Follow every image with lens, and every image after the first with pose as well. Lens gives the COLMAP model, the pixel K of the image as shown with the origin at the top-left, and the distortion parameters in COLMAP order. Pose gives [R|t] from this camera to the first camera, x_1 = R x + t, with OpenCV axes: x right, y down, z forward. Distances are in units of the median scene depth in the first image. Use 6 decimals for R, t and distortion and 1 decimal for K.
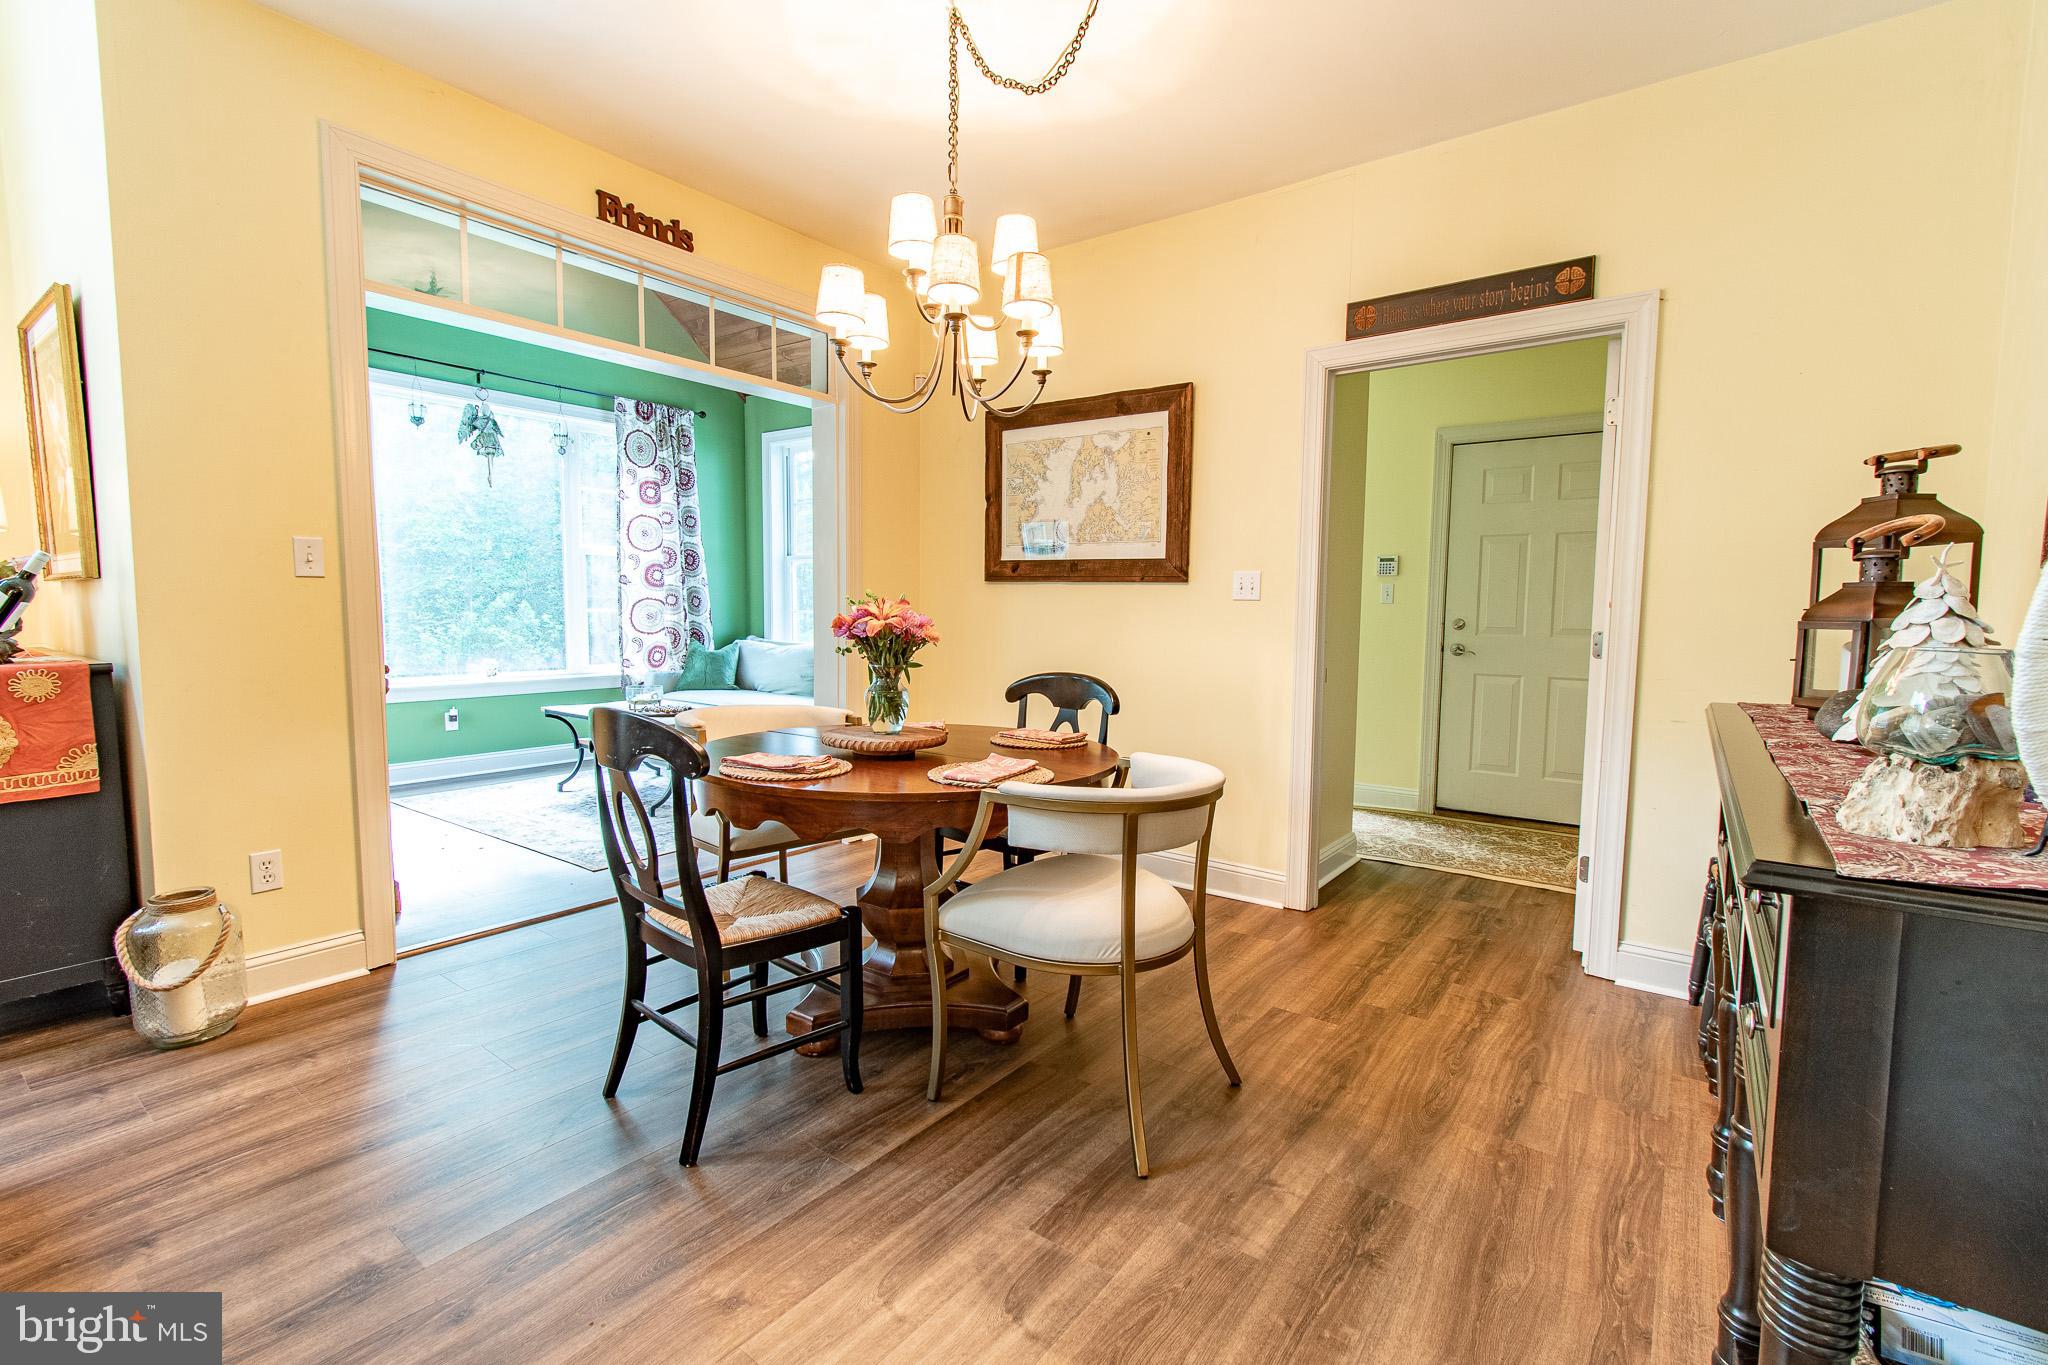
lens RADIAL K [[907.4, 0, 1024.6], [0, 907.4, 680.8], [0, 0, 1]] dist [0.005180, -0.001311]
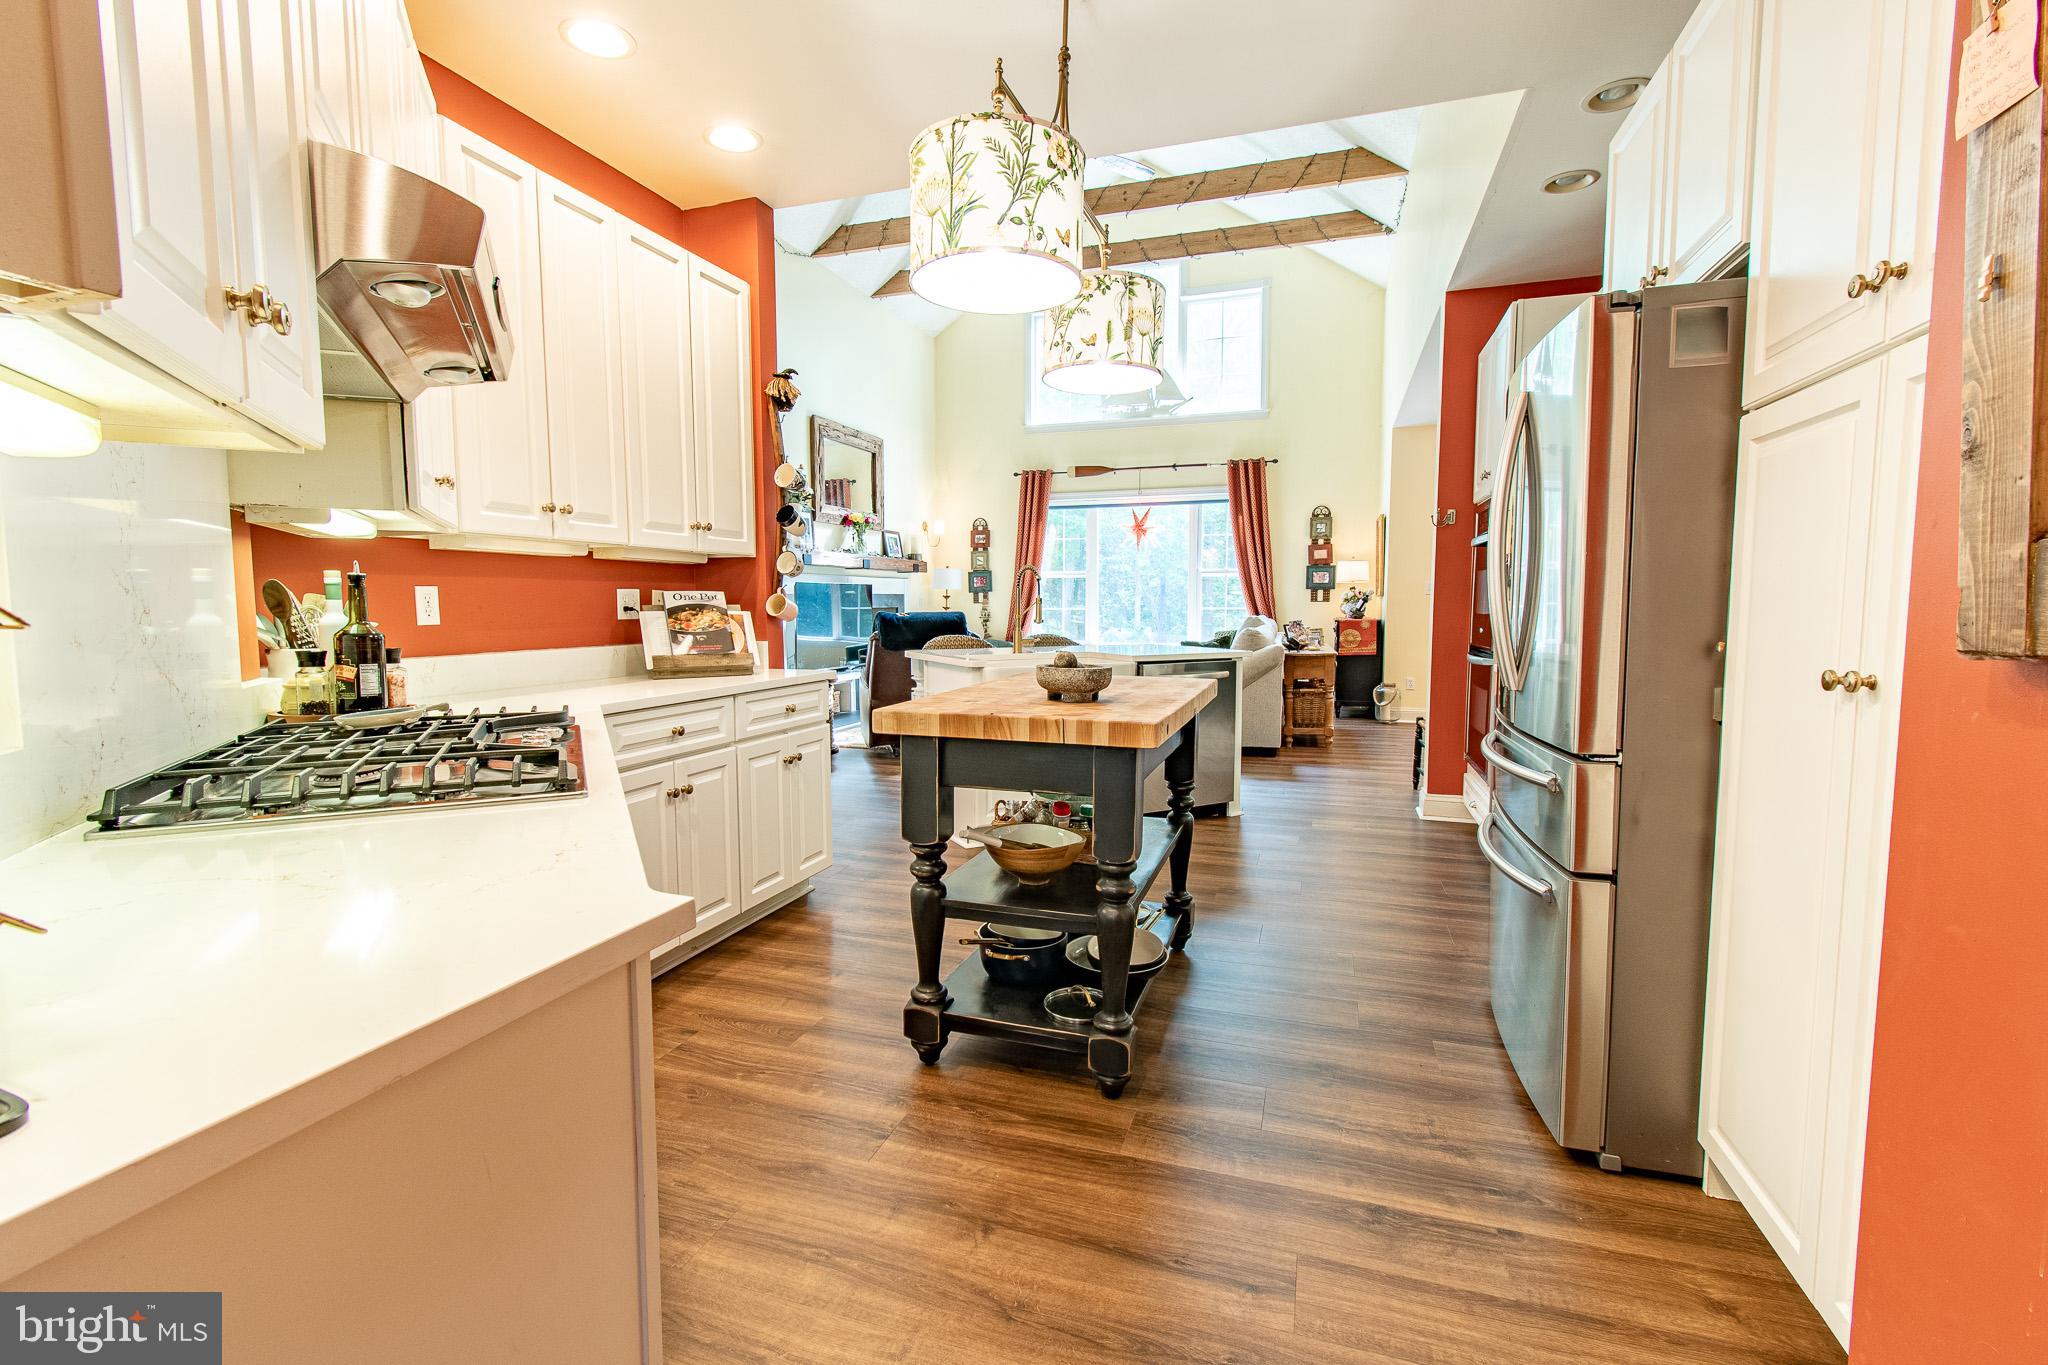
lens RADIAL K [[907.4, 0, 1025.7], [0, 907.4, 678.4], [0, 0, 1]] dist [0.005180, -0.001311]
pose [[0.321585, 0.067451, -0.944475, 1.608473], [-0.076445, 0.996053, 0.045106, 0.130776], [0.943790, 0.057695, 0.325472, -1.222408]]
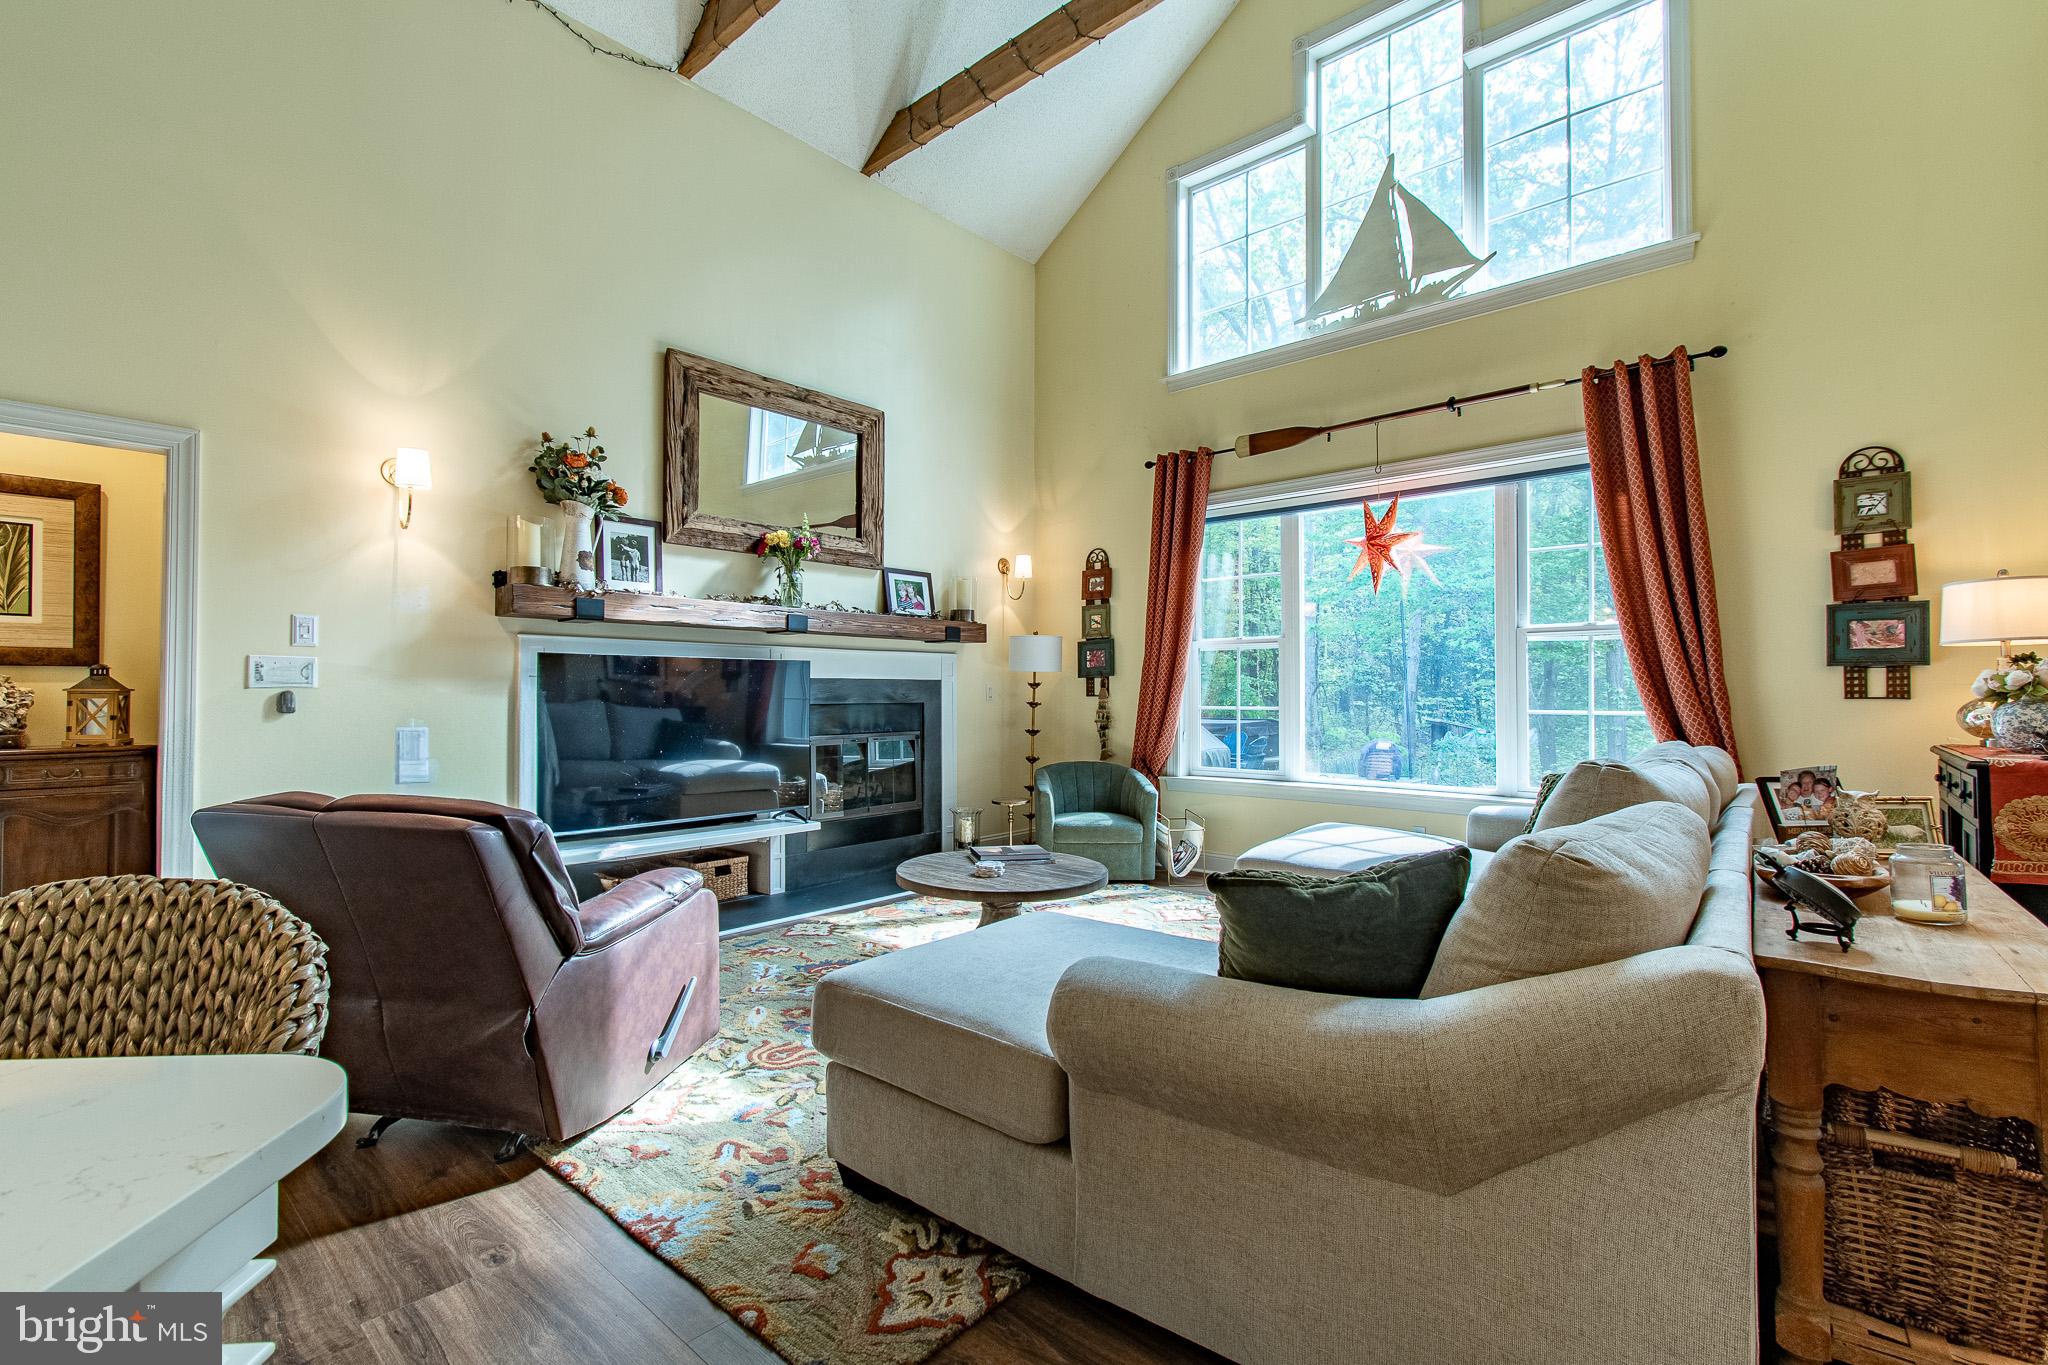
lens RADIAL K [[907.4, 0, 1022.8], [0, 907.4, 679.7], [0, 0, 1]] dist [0.005180, -0.001311]
pose [[-0.074828, -0.023337, -0.996923, 0.068976], [-0.089025, 0.995891, -0.016631, 0.012707], [0.993215, 0.087507, -0.076598, -0.167530]]
